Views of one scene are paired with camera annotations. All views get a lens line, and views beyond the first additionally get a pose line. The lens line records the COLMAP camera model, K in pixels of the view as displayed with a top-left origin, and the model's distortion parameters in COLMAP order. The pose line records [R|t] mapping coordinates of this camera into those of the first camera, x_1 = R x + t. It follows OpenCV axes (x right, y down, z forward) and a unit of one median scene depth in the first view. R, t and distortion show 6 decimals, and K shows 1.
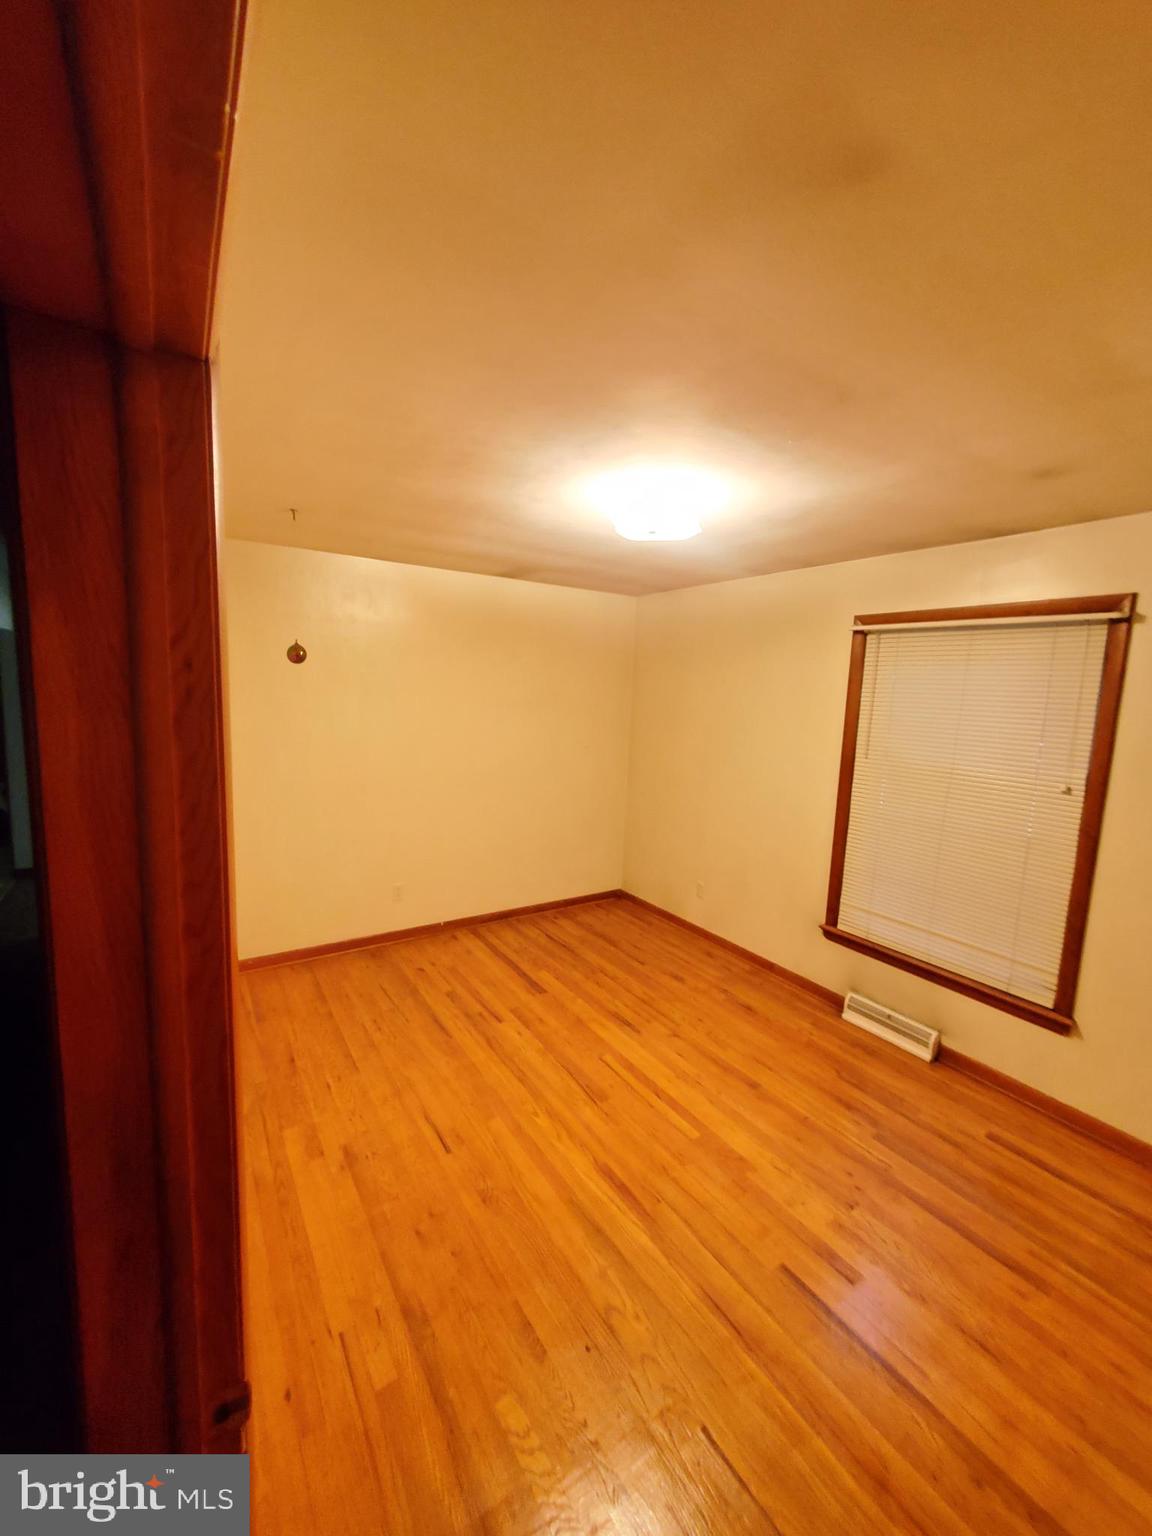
lens RADIAL K [[609.0, 0, 571.6], [0, 609.0, 763.4], [0, 0, 1]] dist [0.001106, 0.000111]
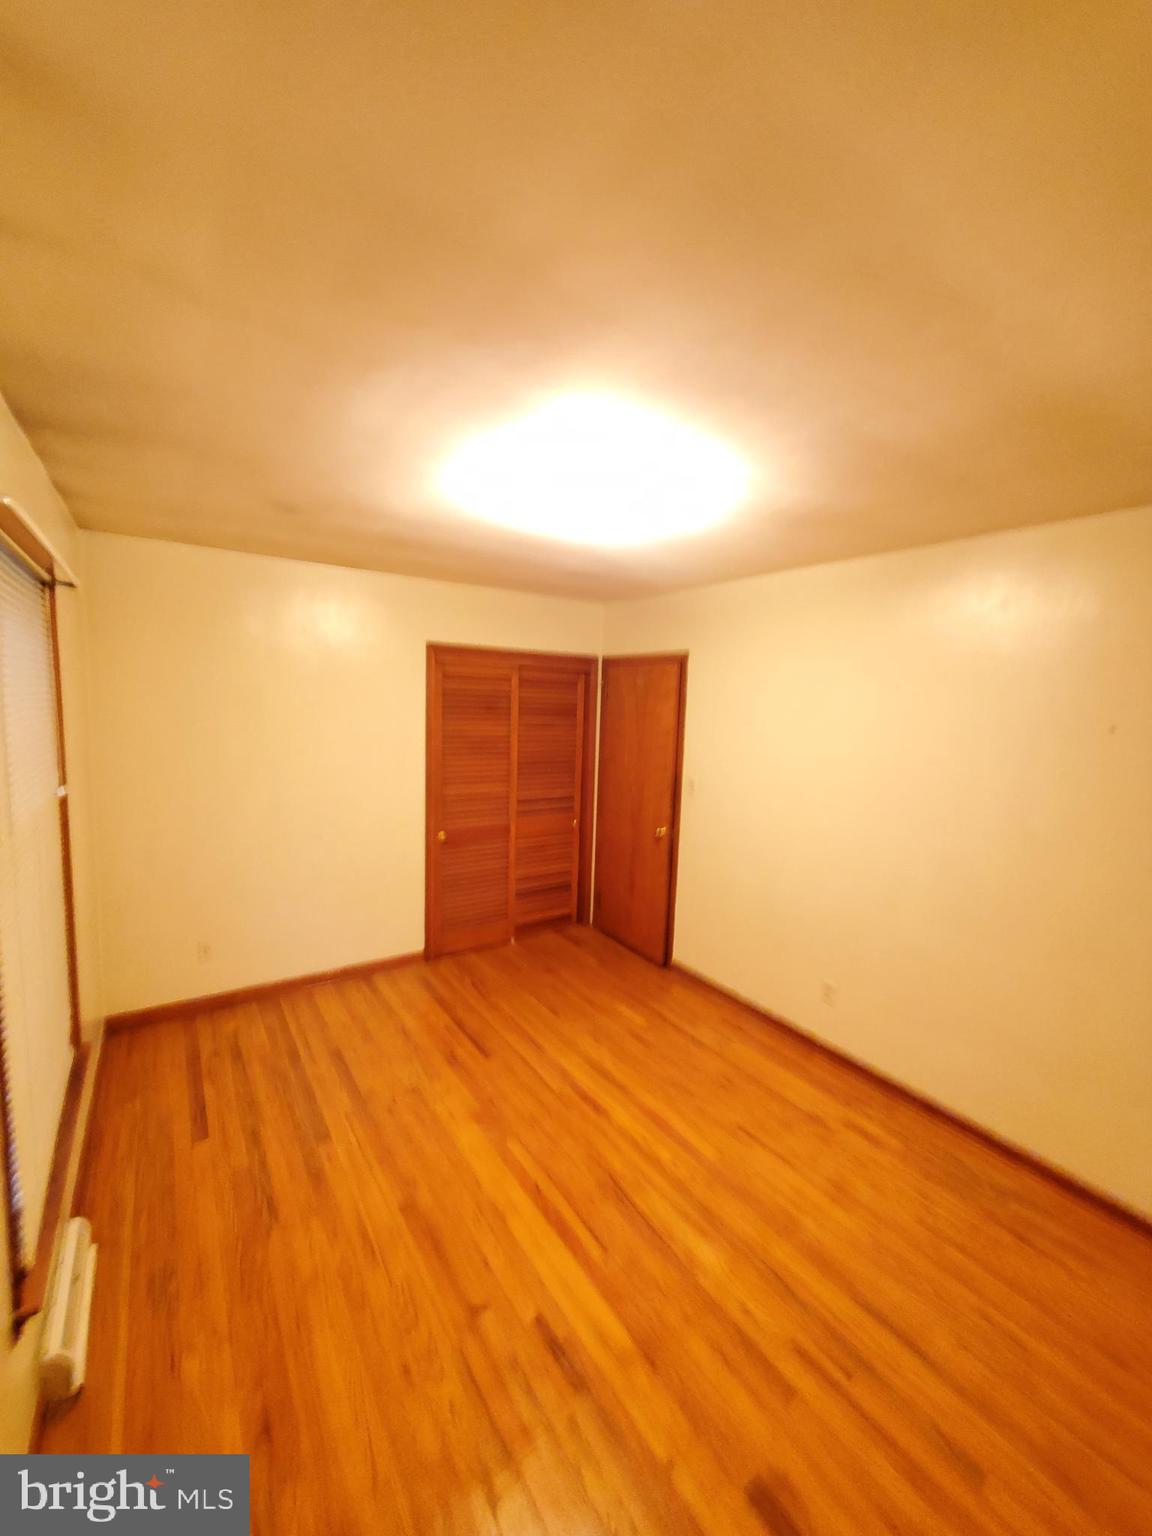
lens RADIAL K [[605.1, 0, 569.2], [0, 605.1, 768.2], [0, 0, 1]] dist [0.001218, -0.000135]
pose [[-0.997565, -0.068384, -0.013668, 0.154177], [-0.069675, 0.969124, 0.236524, -0.223114], [-0.002929, 0.236900, -0.971530, 1.729520]]
